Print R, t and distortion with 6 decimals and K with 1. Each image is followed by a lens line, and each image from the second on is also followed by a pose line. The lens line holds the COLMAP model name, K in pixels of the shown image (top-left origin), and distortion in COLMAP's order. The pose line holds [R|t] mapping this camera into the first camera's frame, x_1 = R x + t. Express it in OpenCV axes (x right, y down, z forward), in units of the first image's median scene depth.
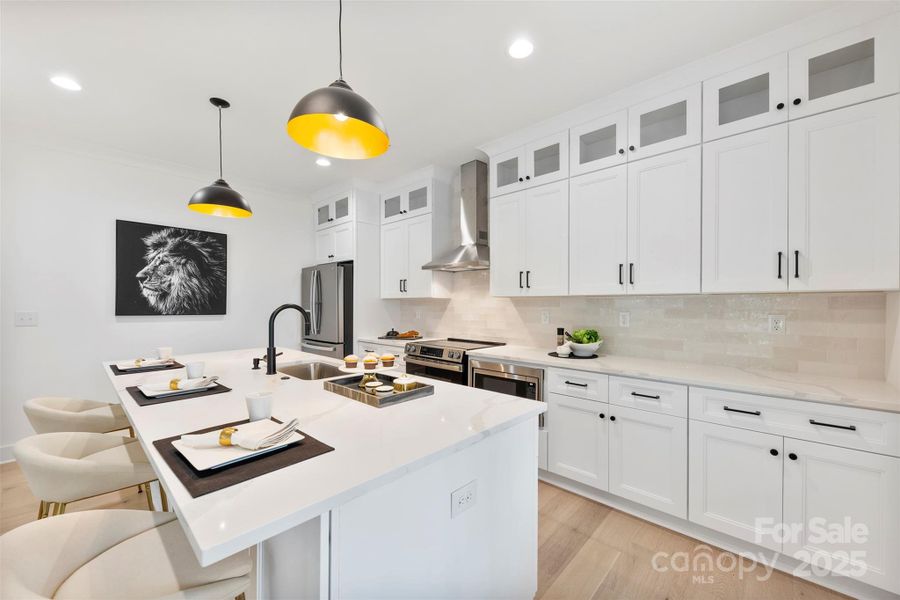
lens RADIAL K [[350.4, 0, 449.0], [0, 350.4, 304.5], [0, 0, 1]] dist [0.000890, -0.002255]
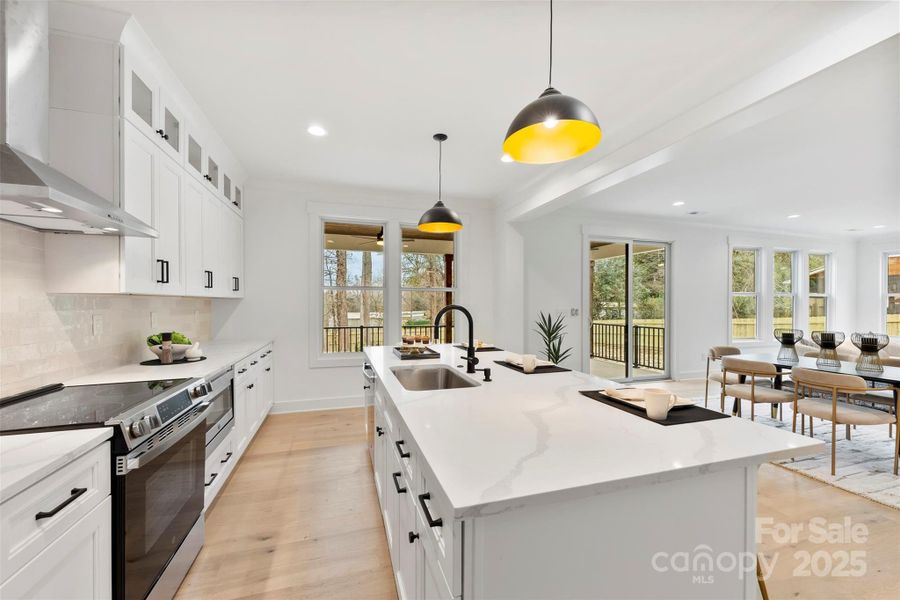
lens RADIAL K [[350.4, 0, 449.0], [0, 350.4, 304.5], [0, 0, 1]] dist [0.000890, -0.002255]
pose [[-0.867371, -0.003002, 0.497653, -0.545762], [-0.001273, 0.999992, 0.003813, -0.006016], [-0.497660, 0.002674, -0.867368, 1.085960]]
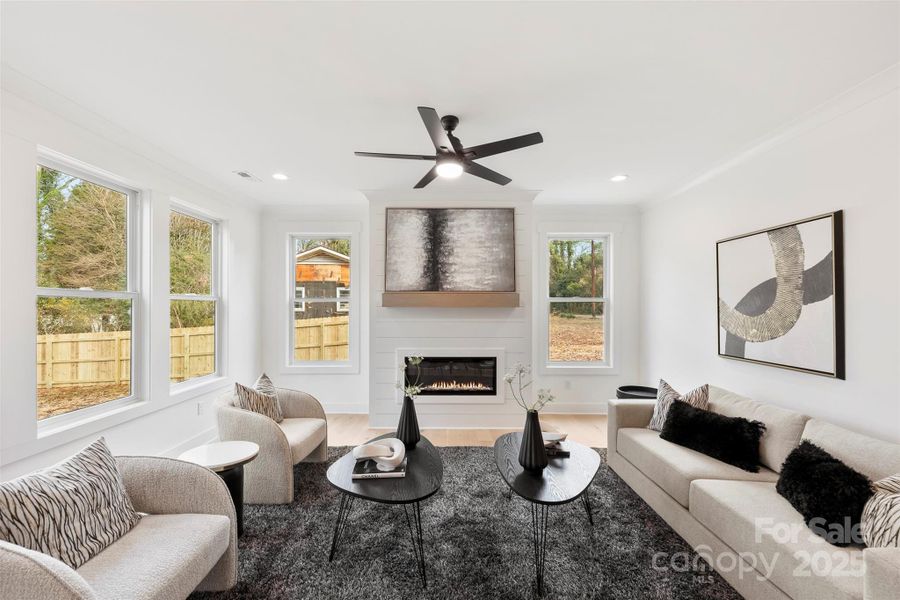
lens RADIAL K [[366.4, 0, 451.2], [0, 366.4, 303.1], [0, 0, 1]] dist [0.001276, -0.000268]
pose [[-0.729966, -0.007484, -0.683442, -1.186307], [-0.003110, 0.999966, -0.007628, -0.031971], [0.683476, -0.003443, -0.729965, -0.424165]]
